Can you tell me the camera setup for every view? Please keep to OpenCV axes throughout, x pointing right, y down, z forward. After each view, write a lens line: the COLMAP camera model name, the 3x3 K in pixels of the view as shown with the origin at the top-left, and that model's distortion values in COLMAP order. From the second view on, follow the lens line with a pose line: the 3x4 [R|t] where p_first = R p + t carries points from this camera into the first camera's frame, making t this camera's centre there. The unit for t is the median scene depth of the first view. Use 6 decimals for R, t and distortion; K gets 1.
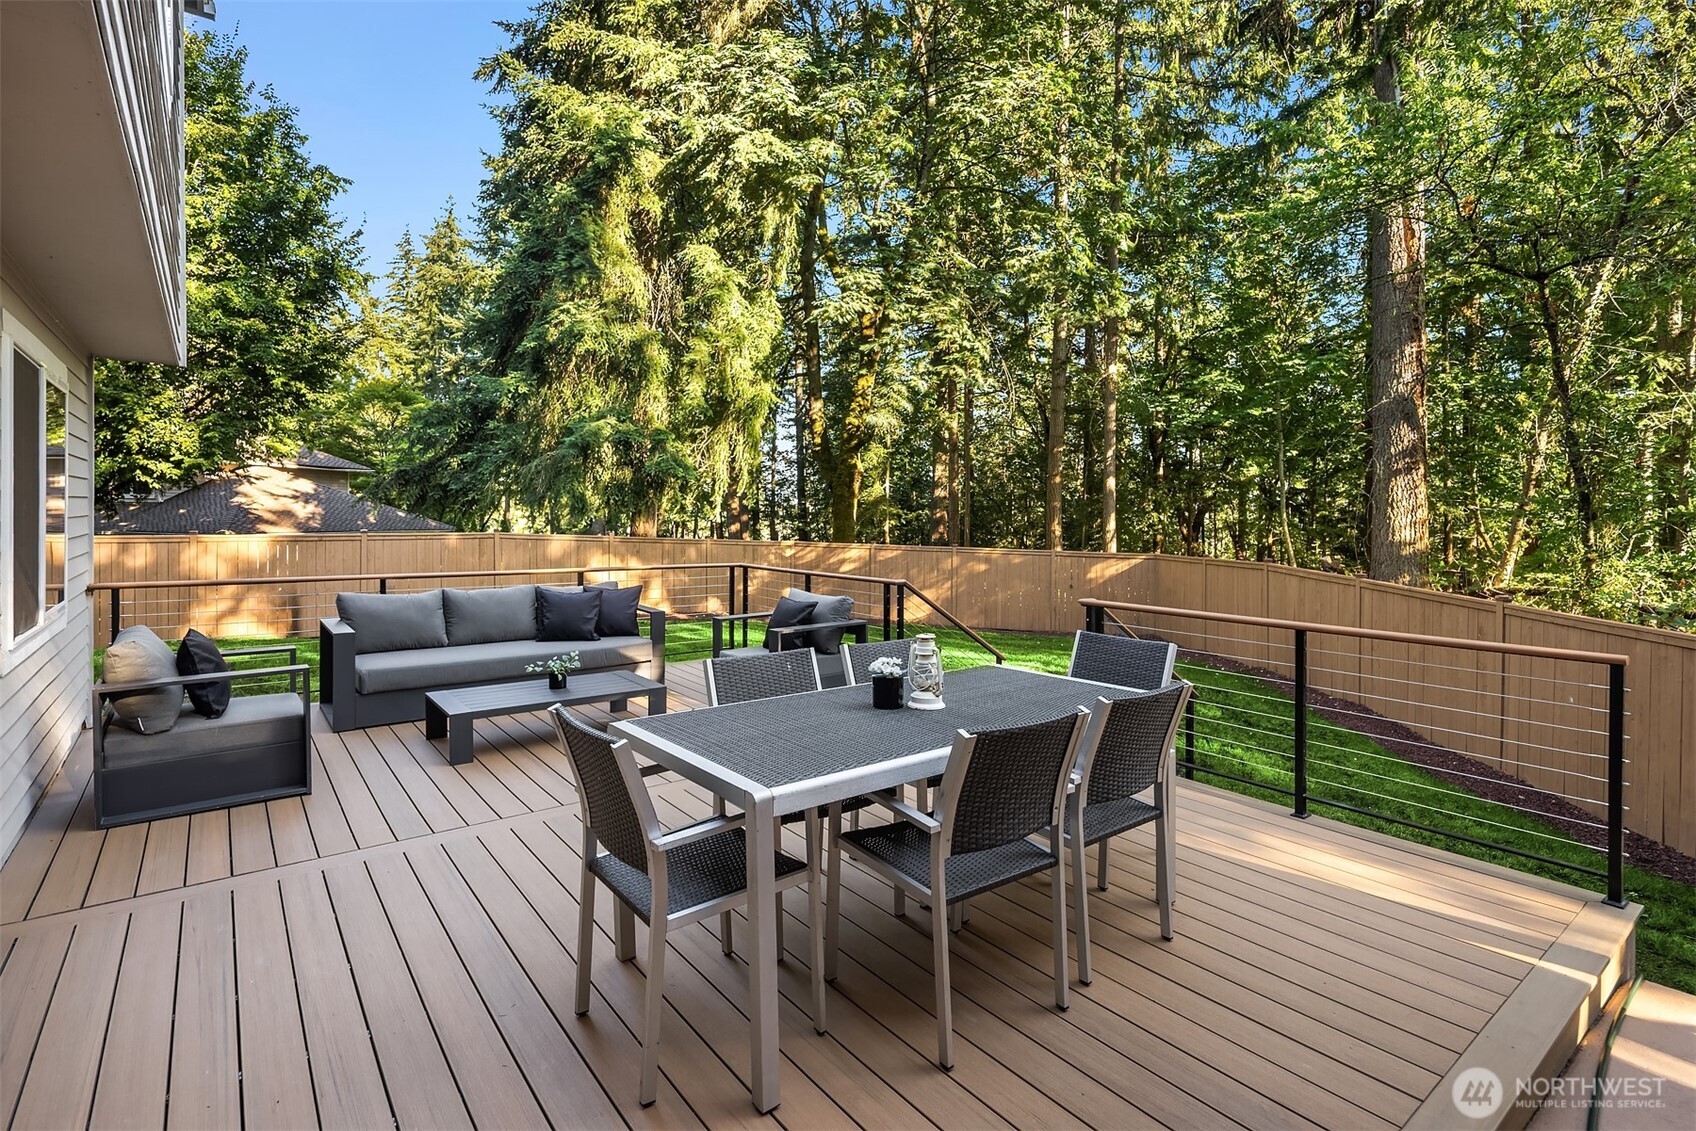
lens RADIAL K [[830.8, 0, 865.8], [0, 830.8, 519.2], [0, 0, 1]] dist [0.004502, -0.002378]
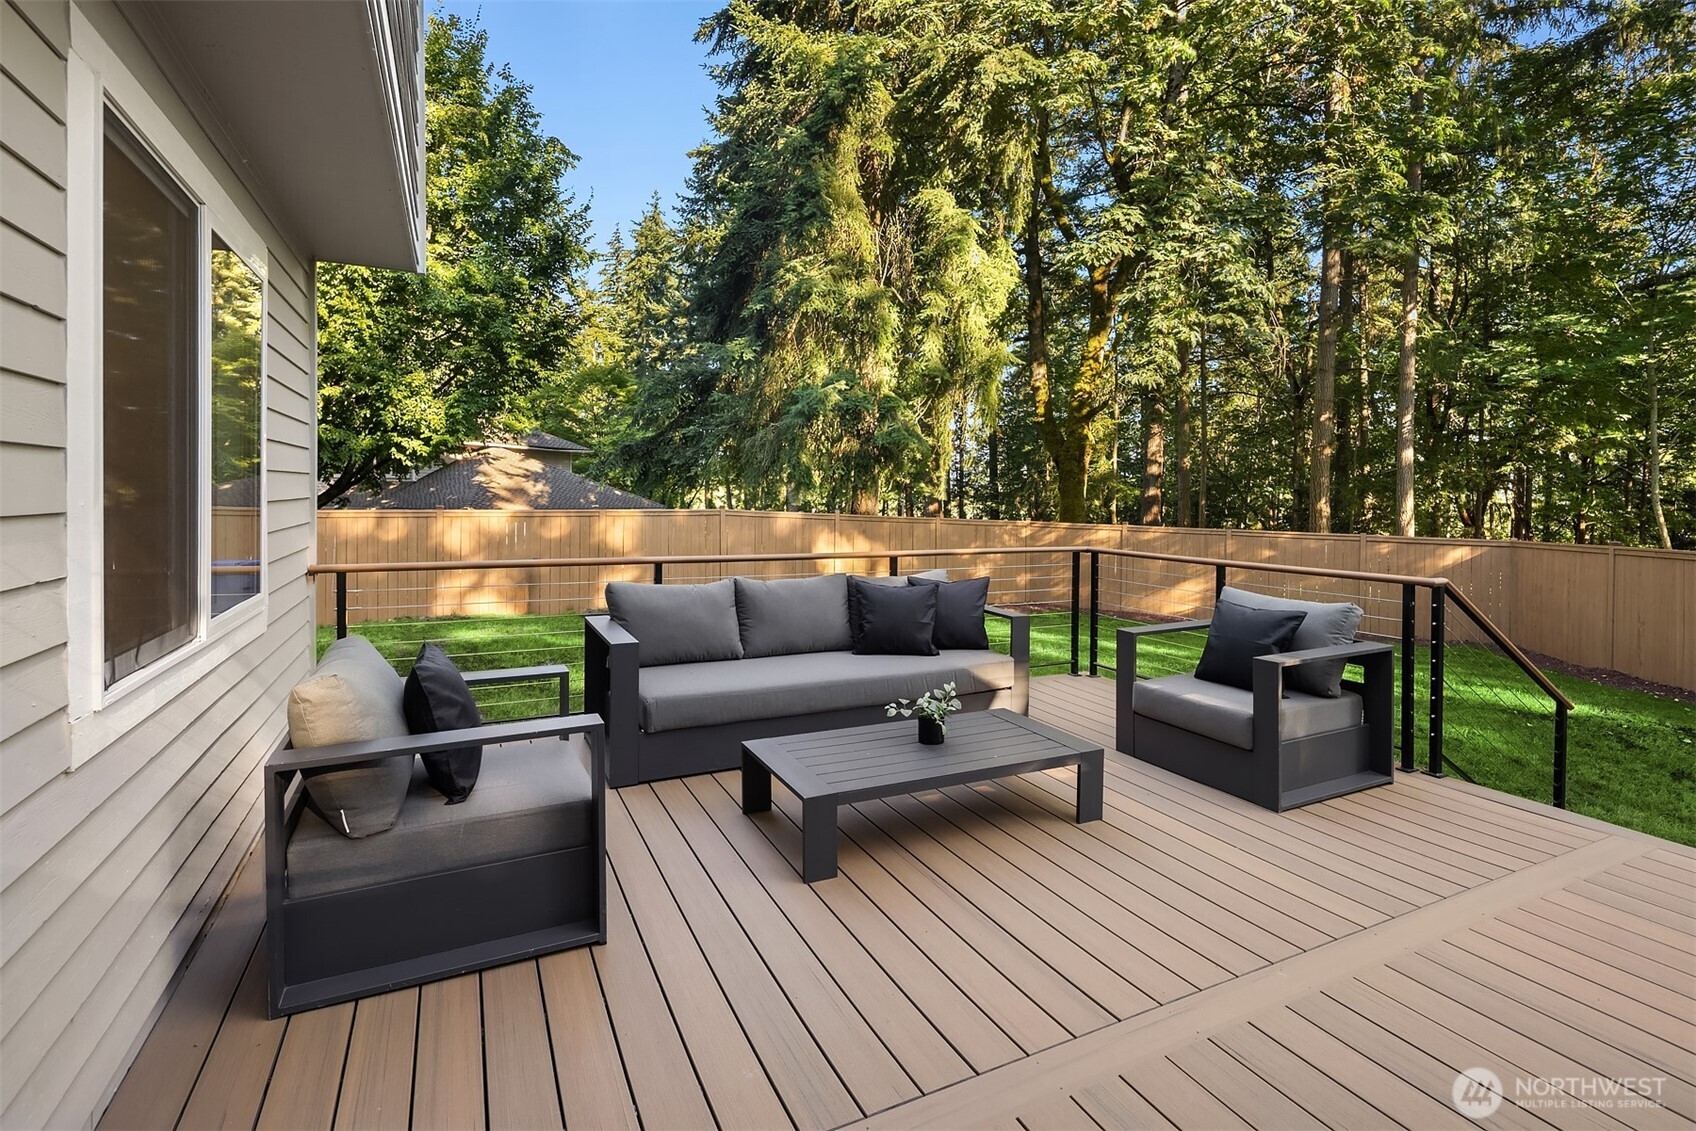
lens RADIAL K [[830.8, 0, 869.1], [0, 830.8, 502.8], [0, 0, 1]] dist [0.004502, -0.002378]
pose [[0.978978, 0.002326, -0.203951, -0.083725], [-0.001712, 0.999993, 0.003184, 0.005365], [0.203957, -0.002767, 0.978976, 0.107090]]
